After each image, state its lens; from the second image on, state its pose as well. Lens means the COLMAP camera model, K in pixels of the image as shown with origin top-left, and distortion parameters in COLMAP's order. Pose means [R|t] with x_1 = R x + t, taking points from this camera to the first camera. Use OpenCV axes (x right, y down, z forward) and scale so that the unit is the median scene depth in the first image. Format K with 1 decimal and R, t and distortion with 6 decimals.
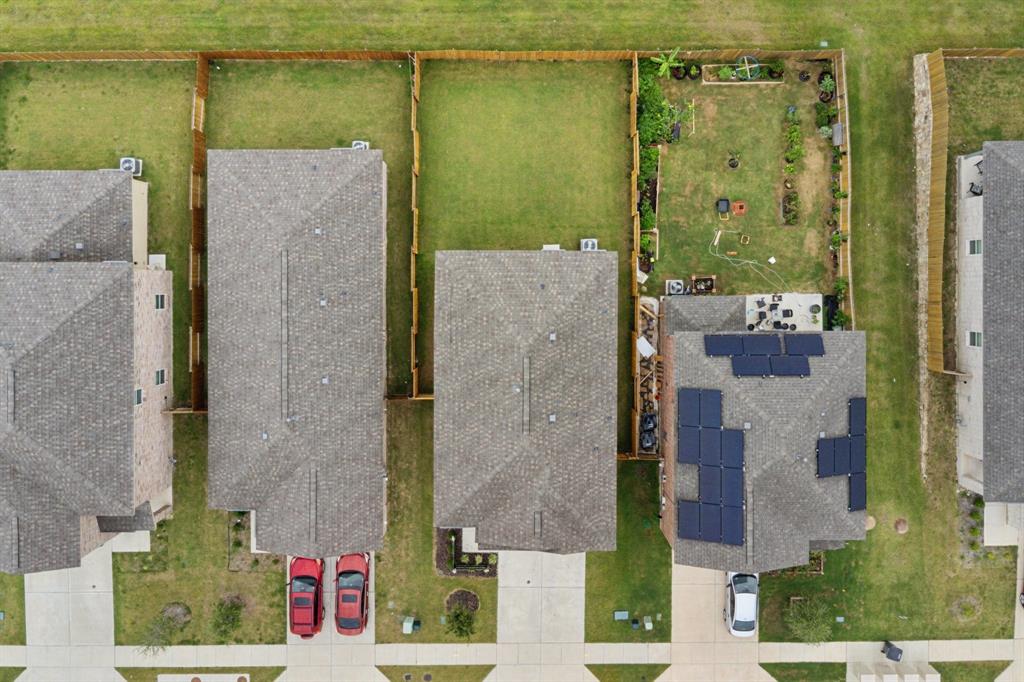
lens RADIAL K [[868.4, 0, 510.2], [0, 868.4, 307.8], [0, 0, 1]] dist [0.011532, 0.000632]
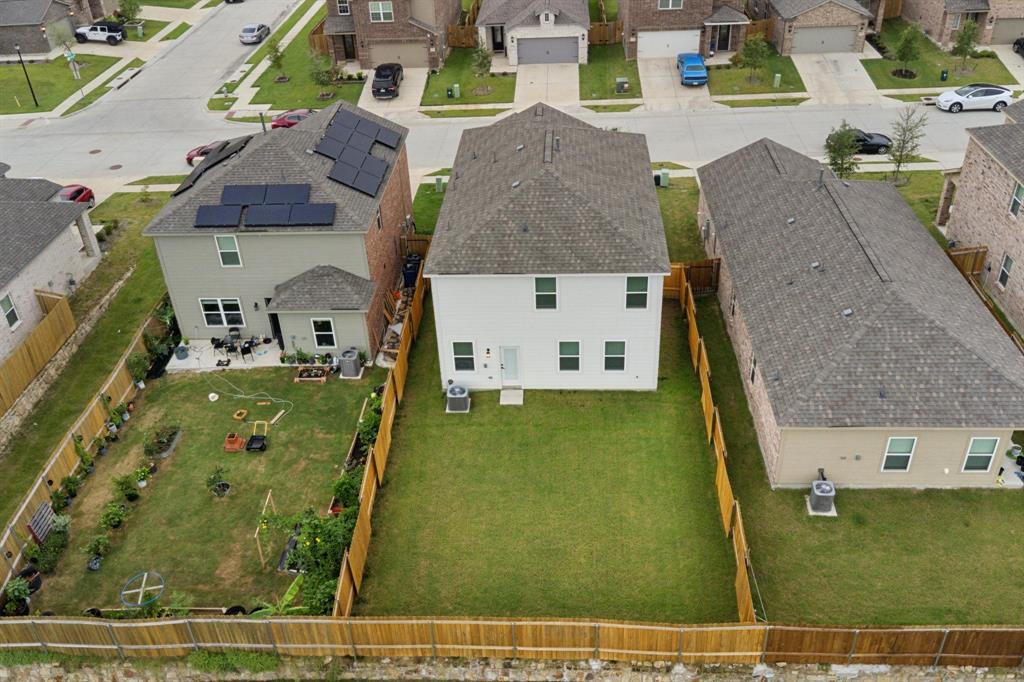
lens RADIAL K [[868.4, 0, 510.2], [0, 868.4, 307.8], [0, 0, 1]] dist [0.011532, 0.000632]
pose [[-0.997491, 0.013113, 0.069562, -0.001634], [0.051014, -0.548124, 0.834840, -0.615961], [0.049076, 0.836294, 0.546080, 0.547177]]
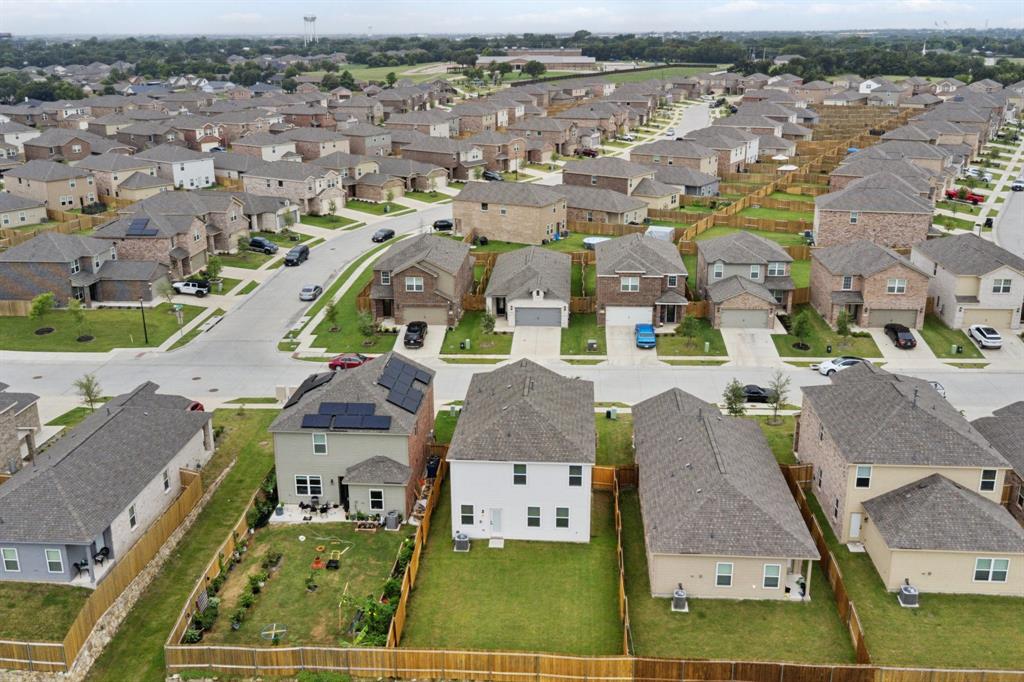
lens RADIAL K [[868.4, 0, 510.2], [0, 868.4, 307.8], [0, 0, 1]] dist [0.011532, 0.000632]
pose [[-0.997570, -0.008857, 0.069110, -0.043390], [0.068642, -0.295140, 0.952985, -1.023392], [0.011956, 0.955413, 0.295030, 0.384822]]
